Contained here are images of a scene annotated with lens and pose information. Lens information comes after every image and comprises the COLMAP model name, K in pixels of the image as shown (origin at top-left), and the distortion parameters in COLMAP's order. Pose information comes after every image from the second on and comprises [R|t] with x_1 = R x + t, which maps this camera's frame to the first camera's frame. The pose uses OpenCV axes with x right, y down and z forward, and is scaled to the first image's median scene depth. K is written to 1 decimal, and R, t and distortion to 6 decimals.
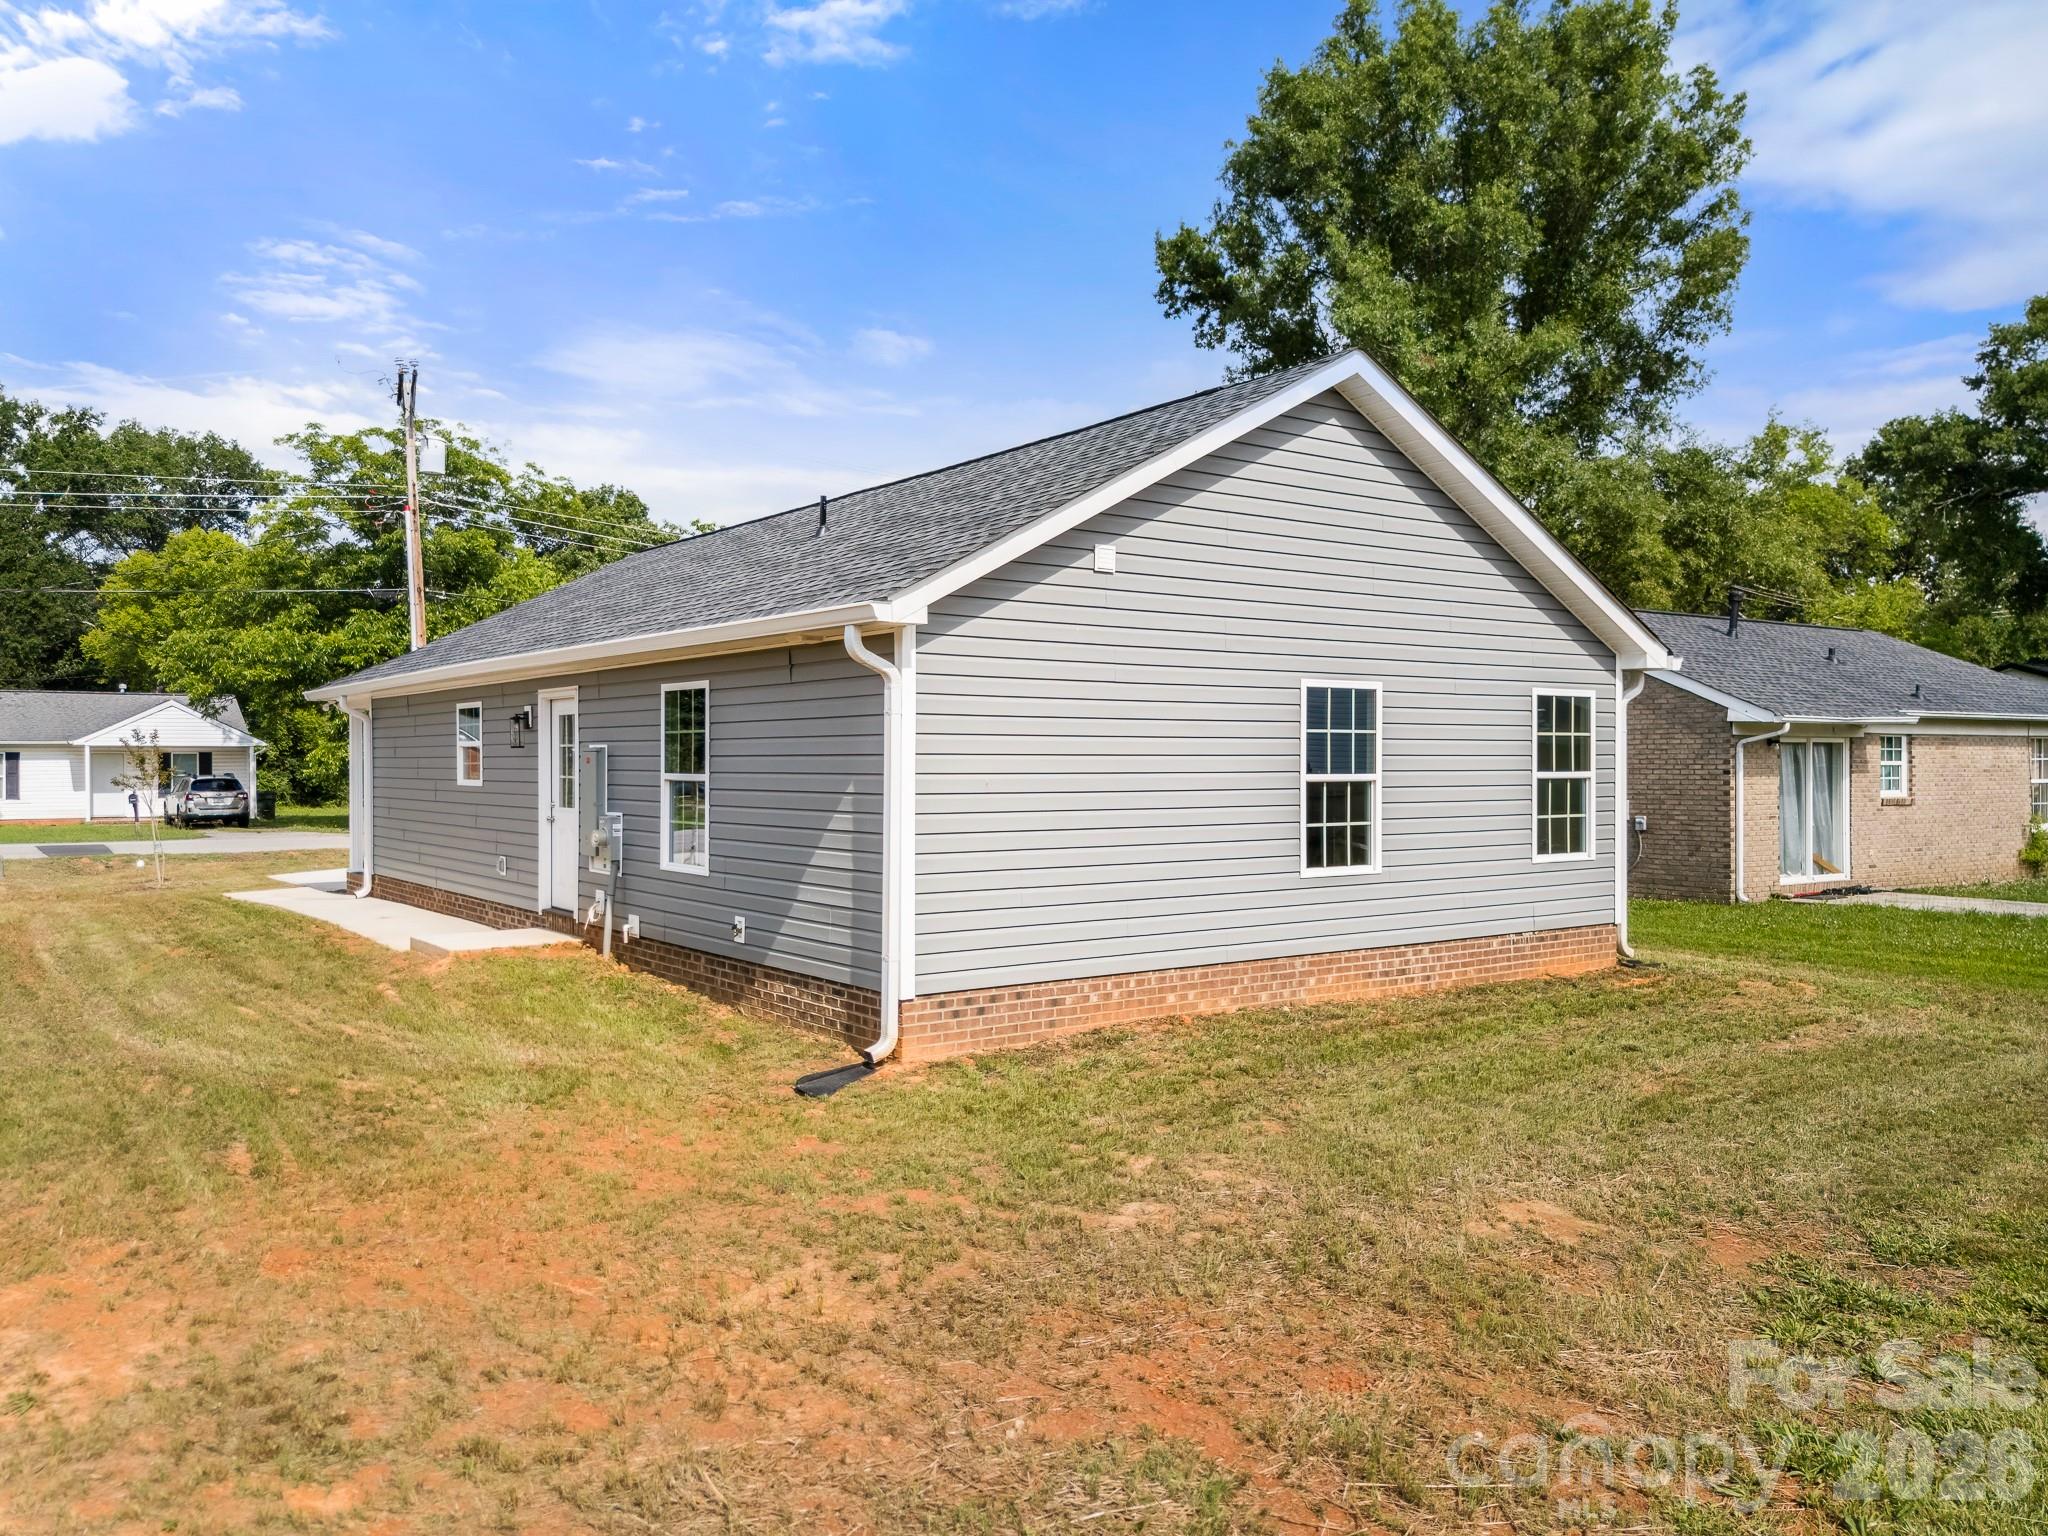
lens RADIAL K [[1515.8, 0, 1024.0], [0, 1515.8, 768.0], [0, 0, 1]] dist [0.085120, -0.108444]
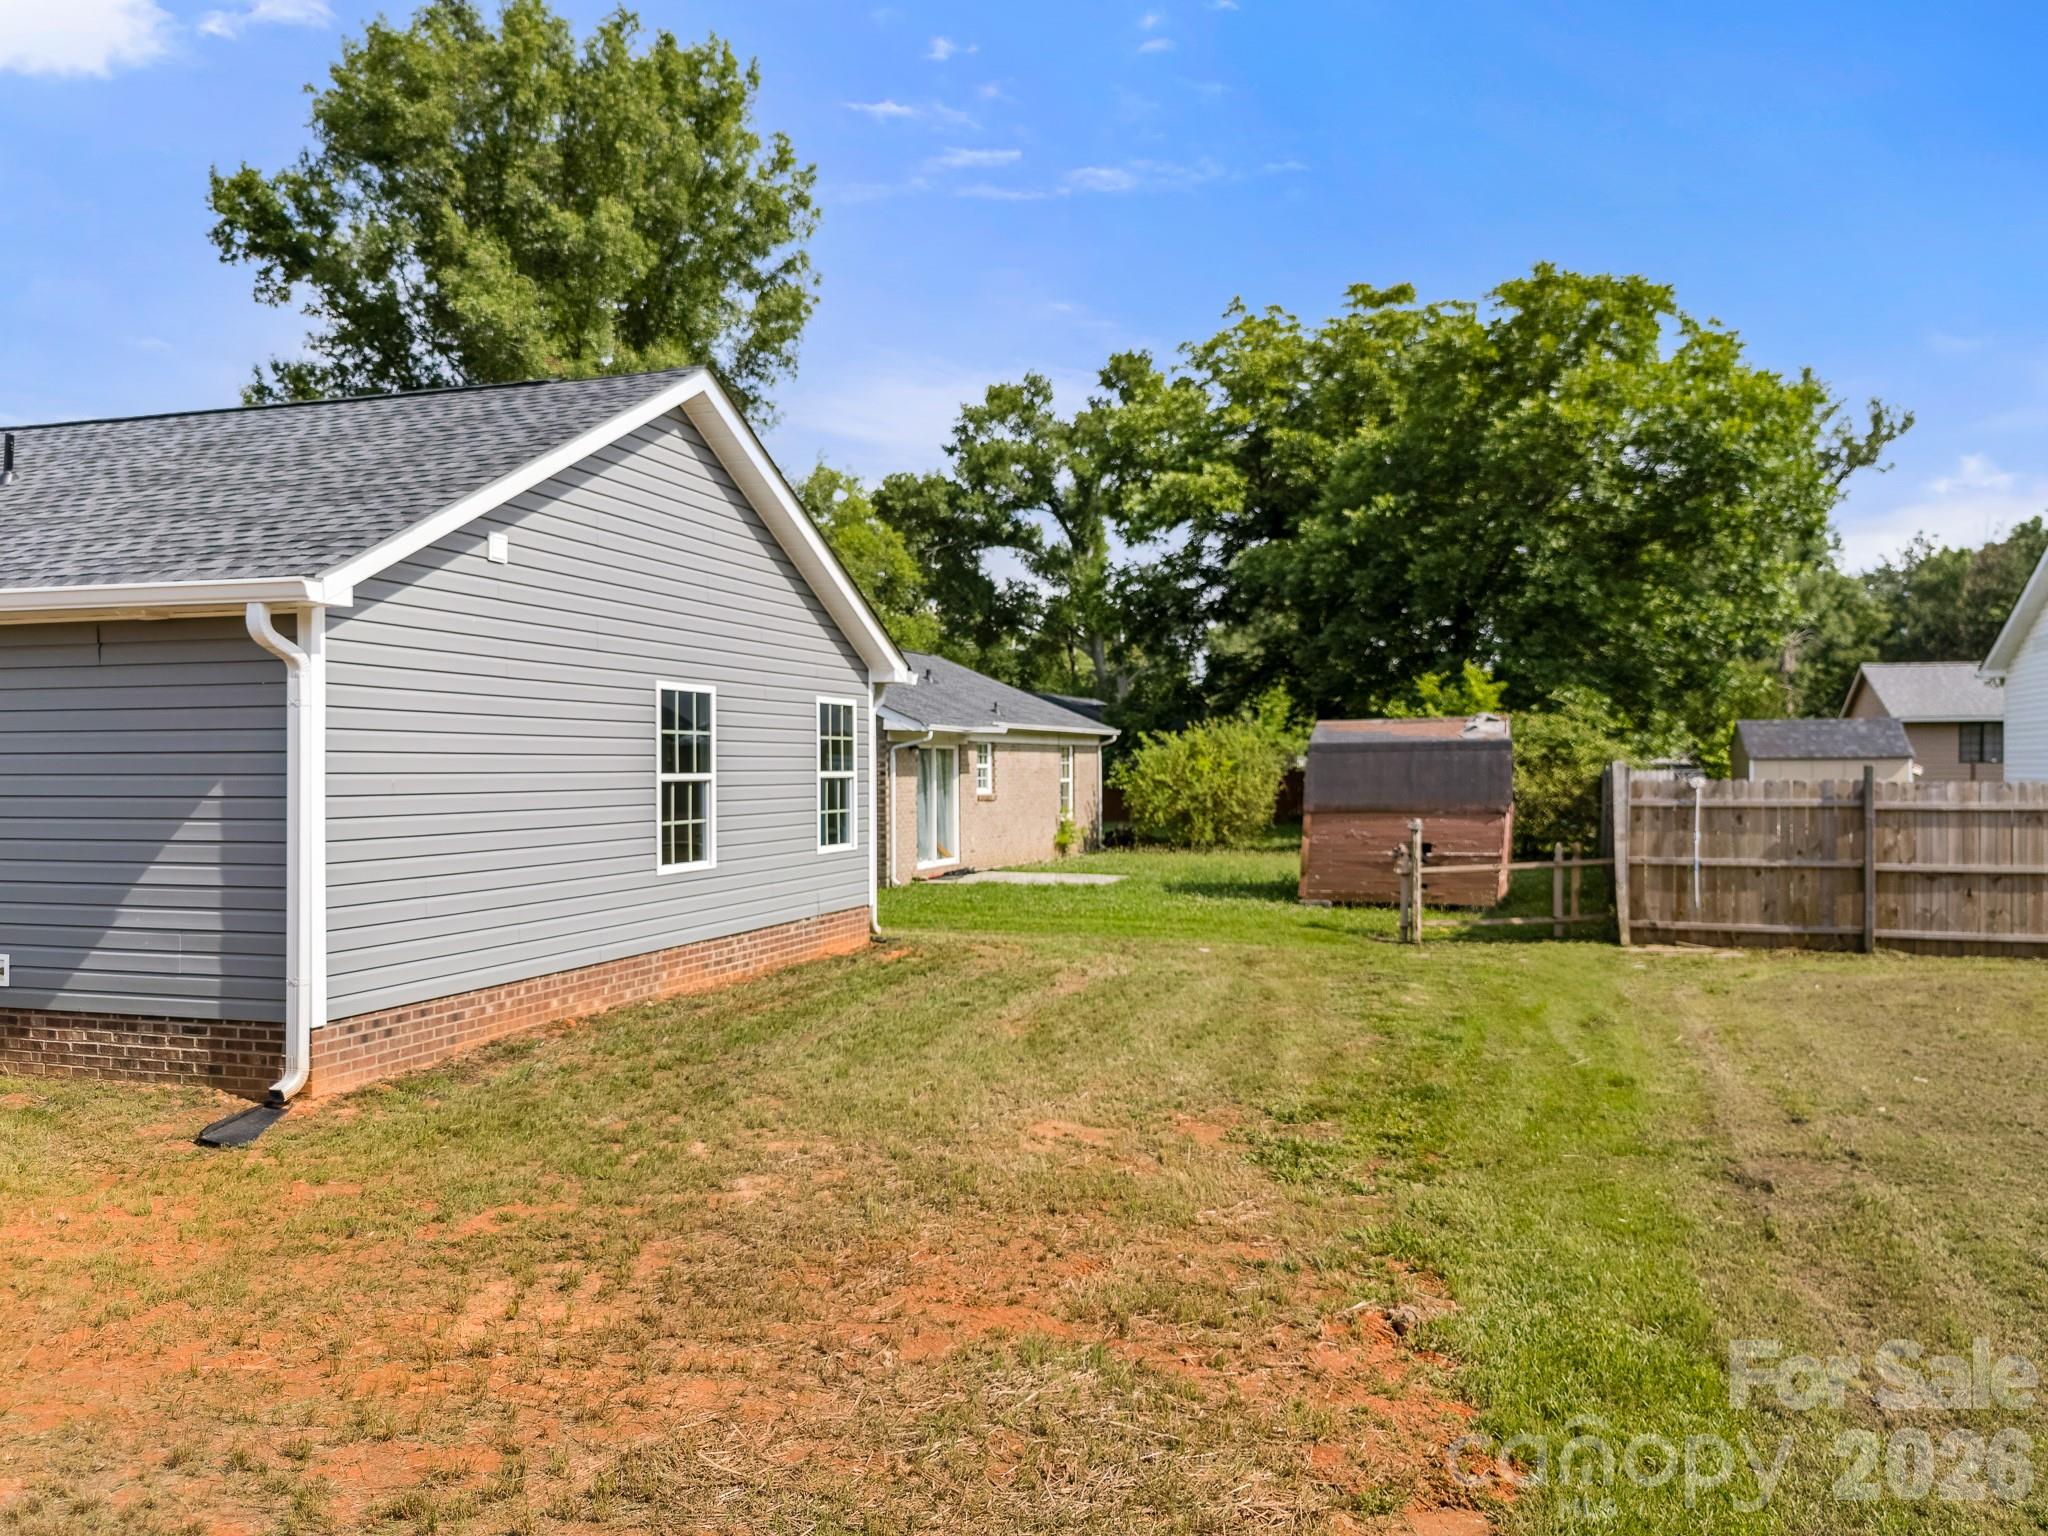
lens RADIAL K [[1531.4, 0, 1013.2], [0, 1531.4, 780.5], [0, 0, 1]] dist [0.083060, -0.109540]
pose [[0.811324, -0.007179, 0.584553, -0.218353], [0.005317, 0.999974, 0.004902, 0.004536], [-0.584573, -0.000869, 0.811341, 0.019275]]
